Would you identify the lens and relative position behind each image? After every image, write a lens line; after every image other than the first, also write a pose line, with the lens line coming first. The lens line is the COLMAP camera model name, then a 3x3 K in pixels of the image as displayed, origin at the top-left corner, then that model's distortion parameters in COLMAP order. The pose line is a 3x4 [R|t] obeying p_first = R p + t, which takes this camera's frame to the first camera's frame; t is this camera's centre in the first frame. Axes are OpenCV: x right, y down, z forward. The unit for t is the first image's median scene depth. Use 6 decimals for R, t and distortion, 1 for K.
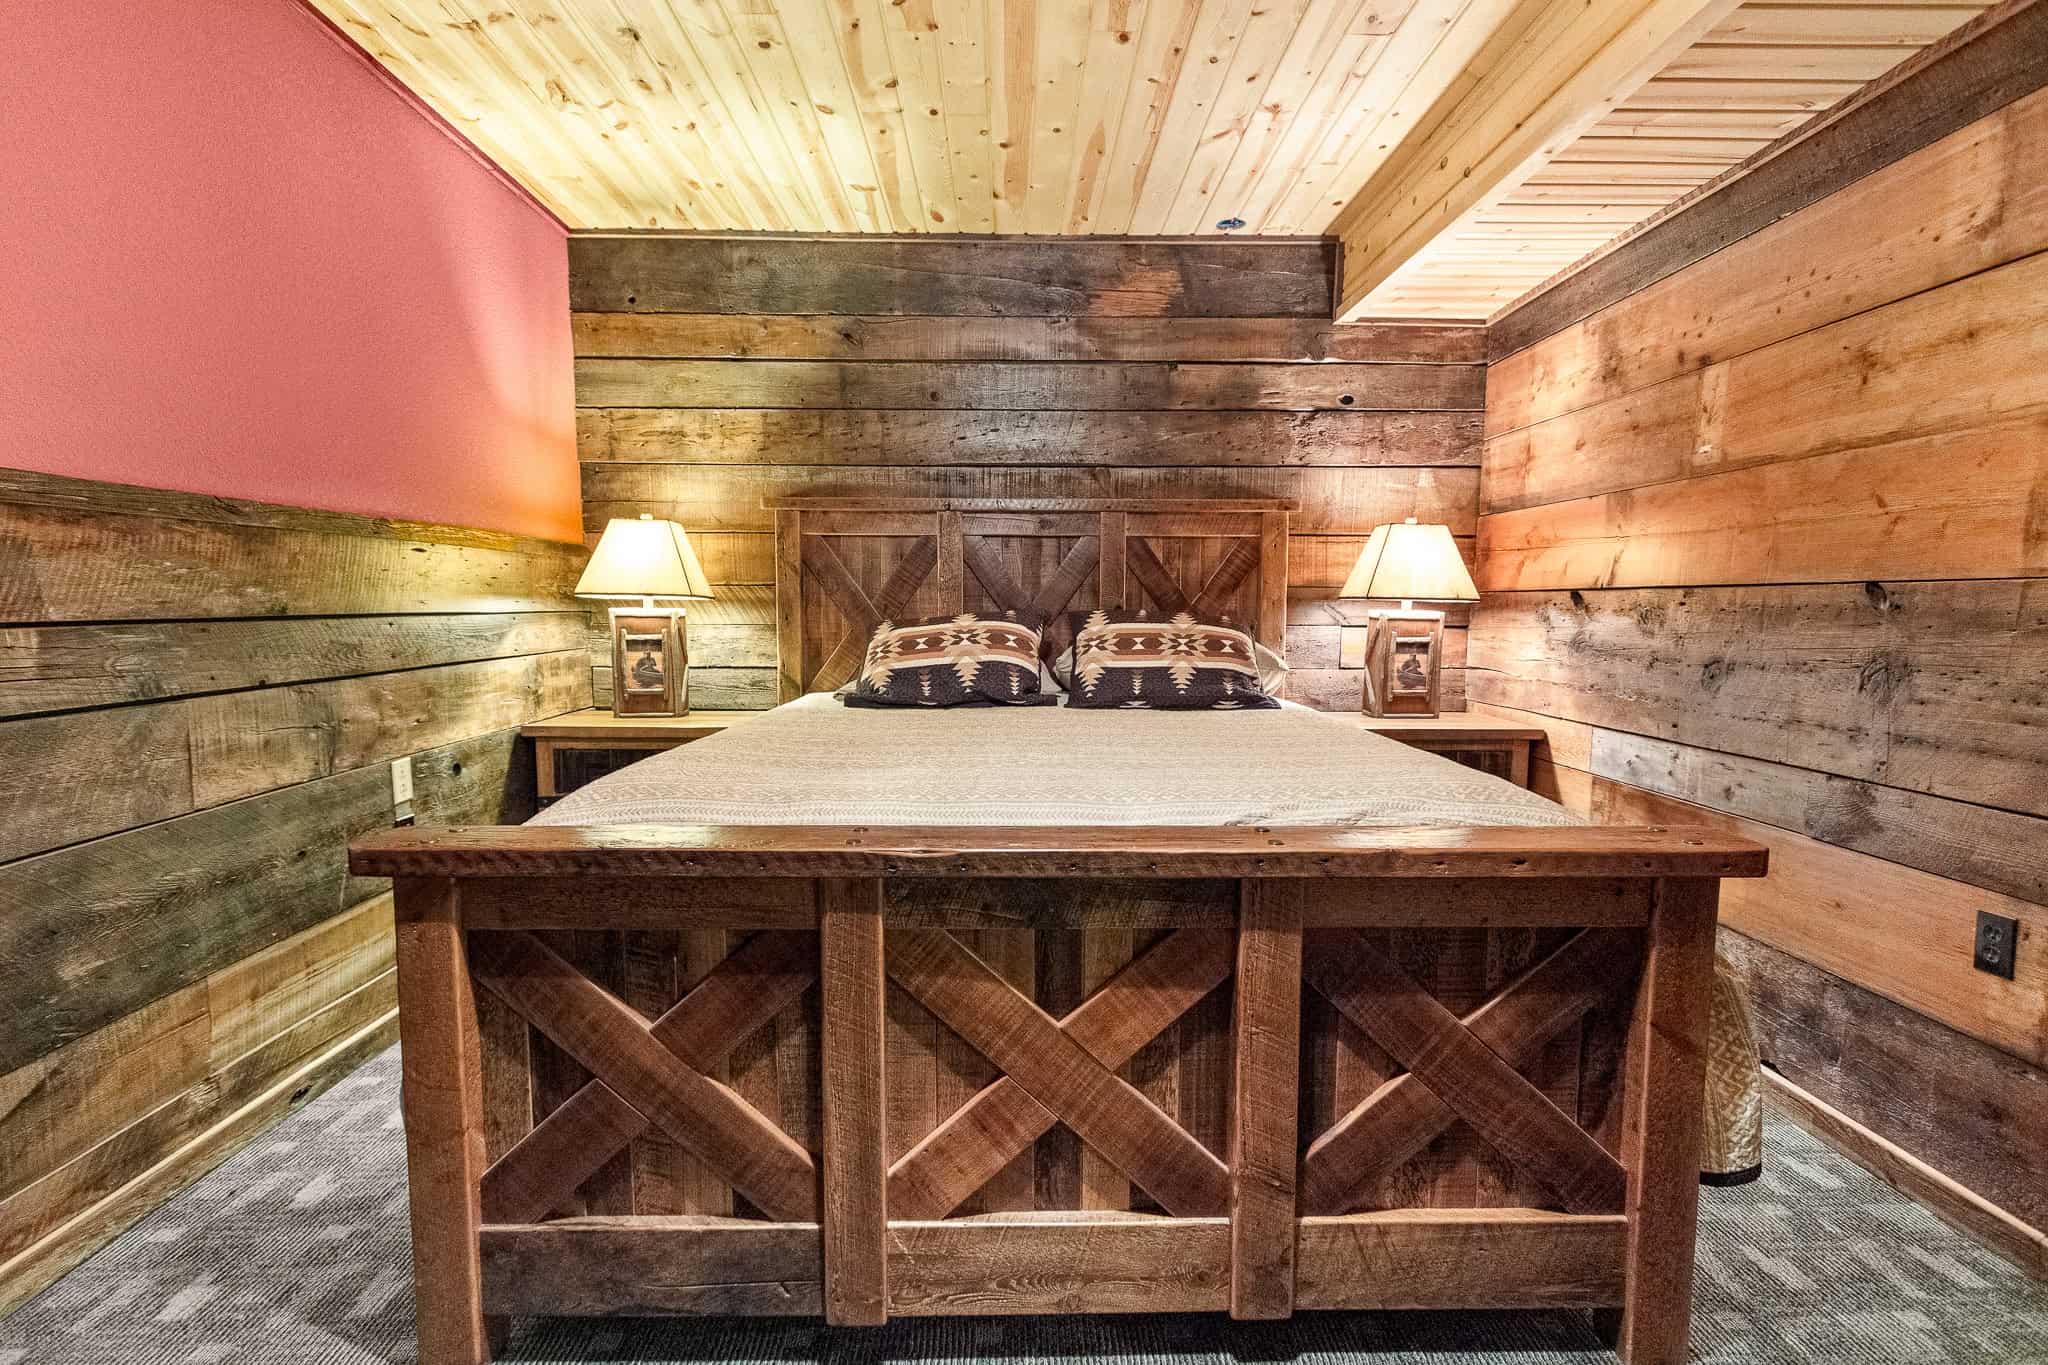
lens RADIAL K [[956.5, 0, 1029.0], [0, 956.5, 685.5], [0, 0, 1]] dist [0.007502, -0.002147]
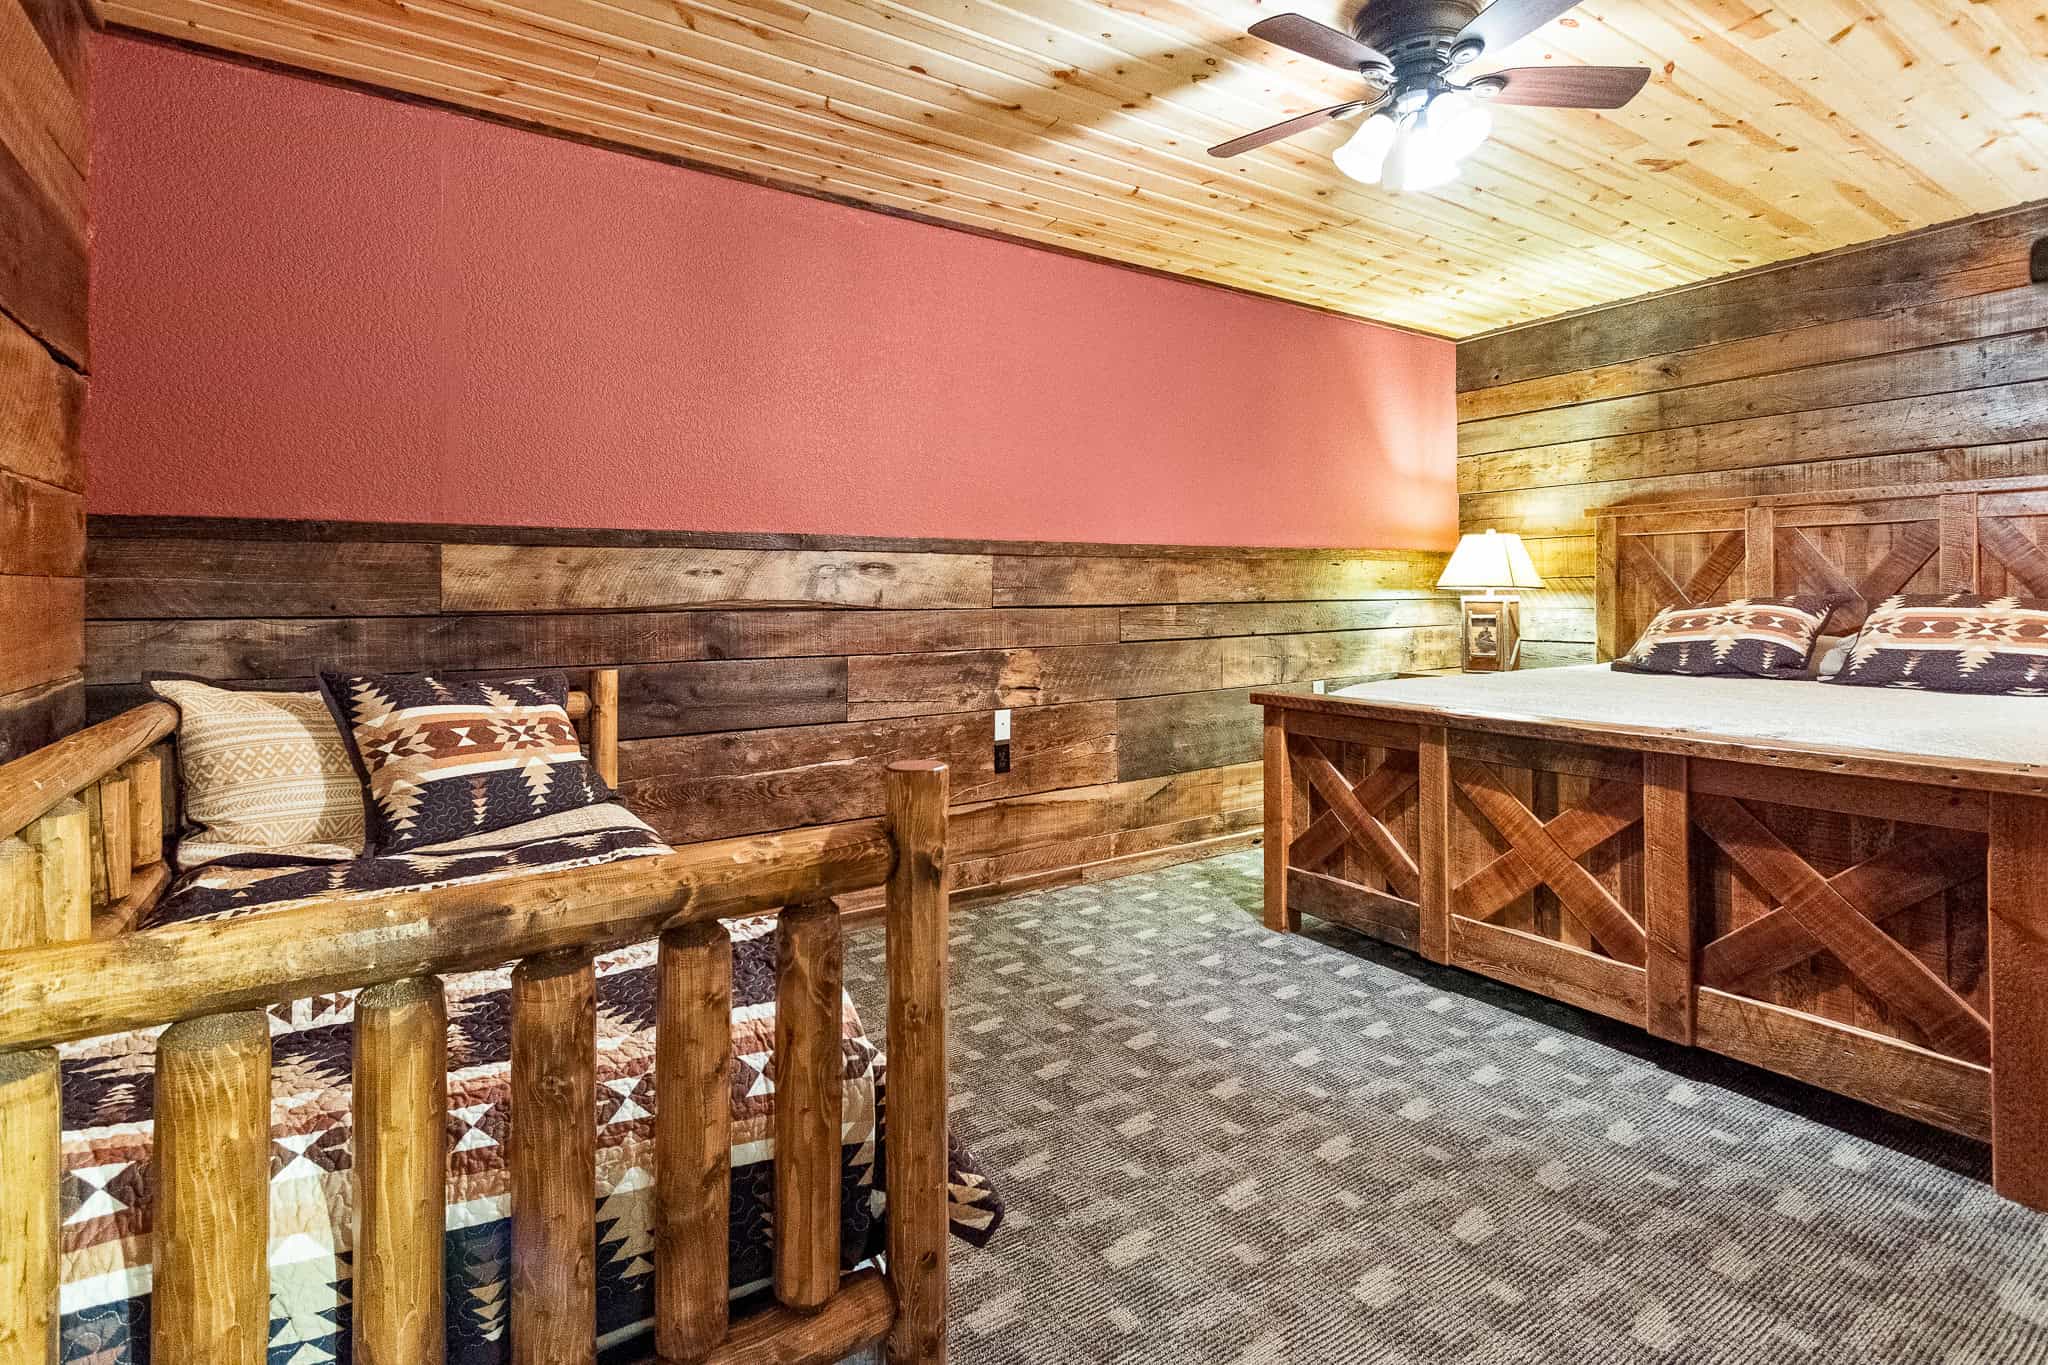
lens RADIAL K [[956.5, 0, 1019.0], [0, 956.5, 685.2], [0, 0, 1]] dist [0.007502, -0.002147]
pose [[0.543435, 0.071381, -0.836411, 0.665686], [-0.062038, 0.997069, 0.044784, 0.047789], [0.837156, 0.027553, 0.546270, -0.553083]]
